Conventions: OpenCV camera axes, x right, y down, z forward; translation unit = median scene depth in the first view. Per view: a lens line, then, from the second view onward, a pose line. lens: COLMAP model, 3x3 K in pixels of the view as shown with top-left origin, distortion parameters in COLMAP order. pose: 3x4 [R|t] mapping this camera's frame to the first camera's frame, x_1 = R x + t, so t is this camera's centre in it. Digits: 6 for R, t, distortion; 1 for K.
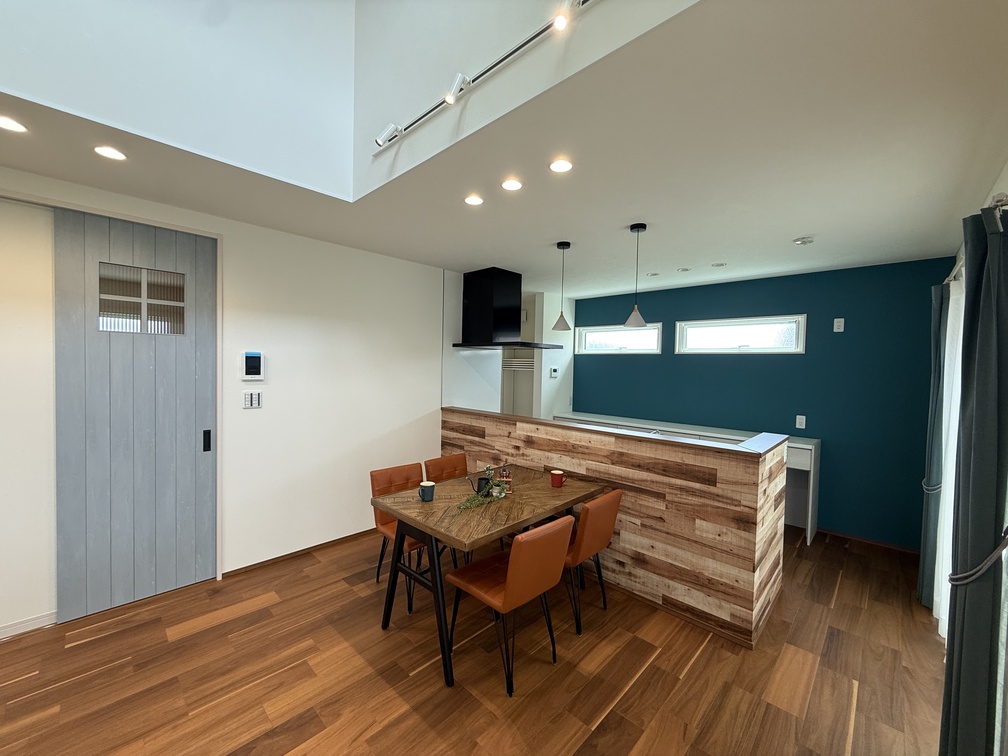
lens RADIAL K [[402.2, 0, 500.5], [0, 402.2, 377.0], [0, 0, 1]] dist [-0.000563, 0.000352]
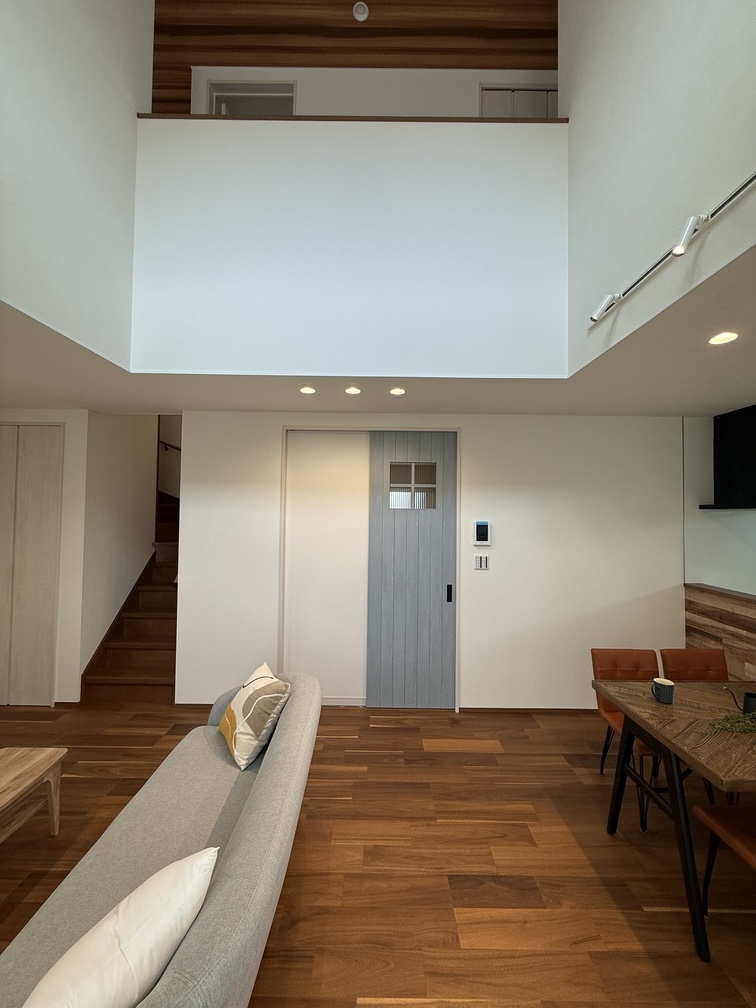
lens RADIAL K [[402.2, 0, 379.1], [0, 402.2, 500.4], [0, 0, 1]] dist [-0.000563, 0.000352]
pose [[0.697023, -0.033823, -0.716250, 0.019766], [-0.018305, 0.997722, -0.064928, -0.047345], [0.716815, 0.058367, 0.694817, -0.038452]]
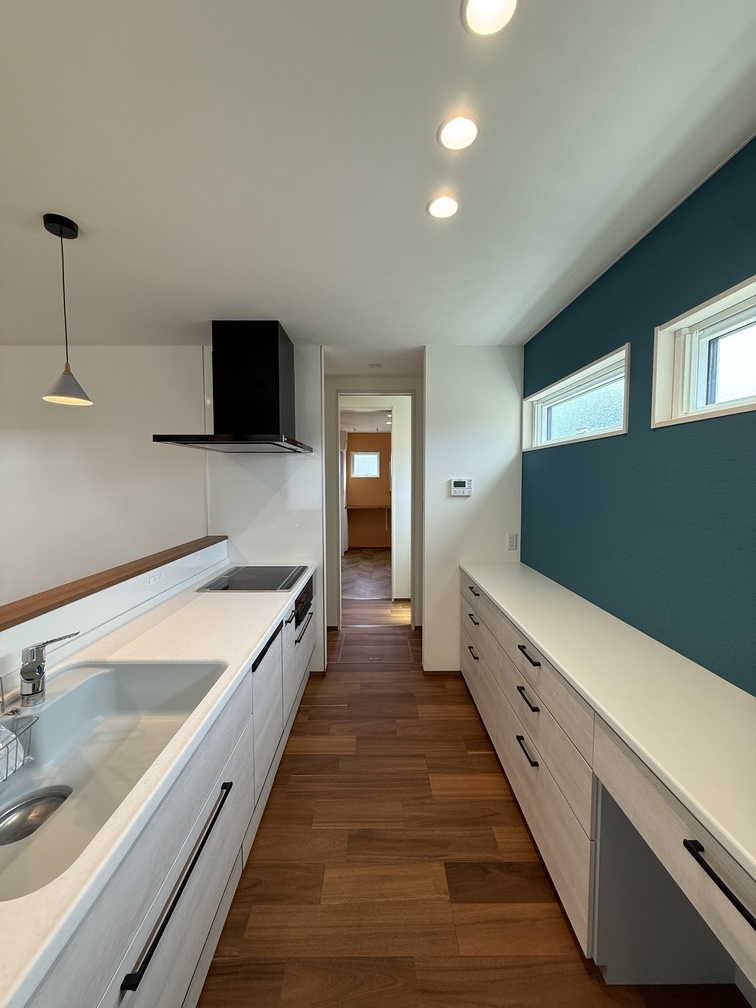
lens RADIAL K [[402.2, 0, 379.1], [0, 402.2, 501.1], [0, 0, 1]] dist [-0.000563, 0.000352]
pose [[0.700812, 0.016092, -0.713165, 0.986050], [-0.004229, 0.999822, 0.018404, -0.005640], [0.713334, -0.009882, 0.700755, 1.171765]]
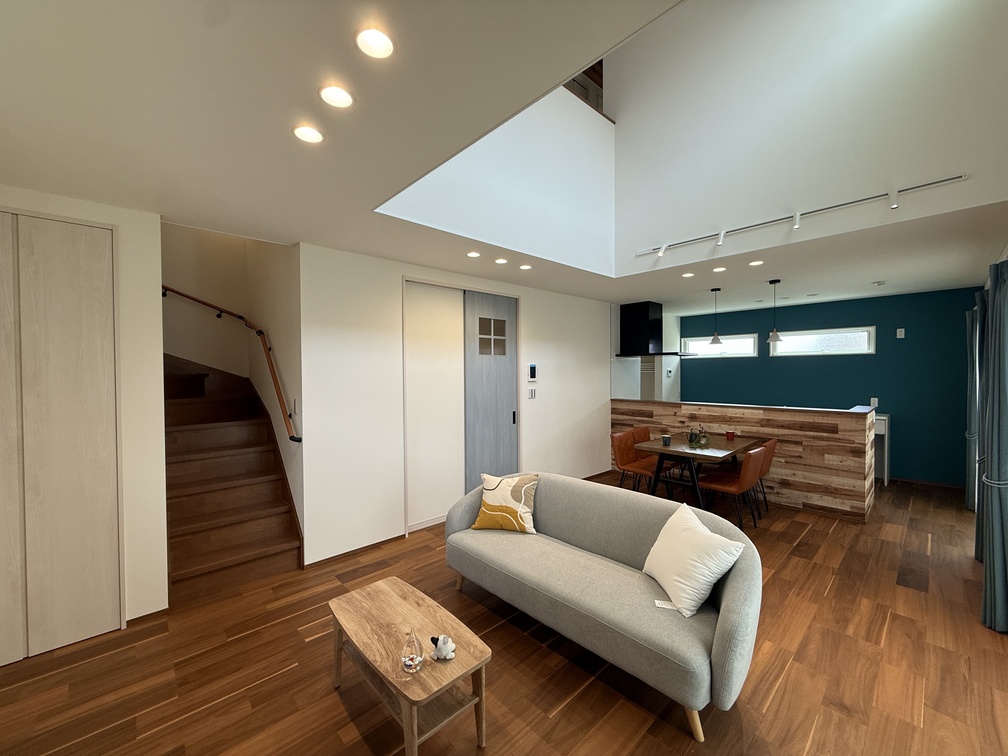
lens RADIAL K [[402.2, 0, 501.3], [0, 402.2, 376.6], [0, 0, 1]] dist [-0.000563, 0.000352]
pose [[0.998072, -0.028094, -0.055338, -0.753504], [0.027271, 0.999507, -0.015569, 0.012244], [0.055748, 0.014030, 0.998346, -0.758275]]
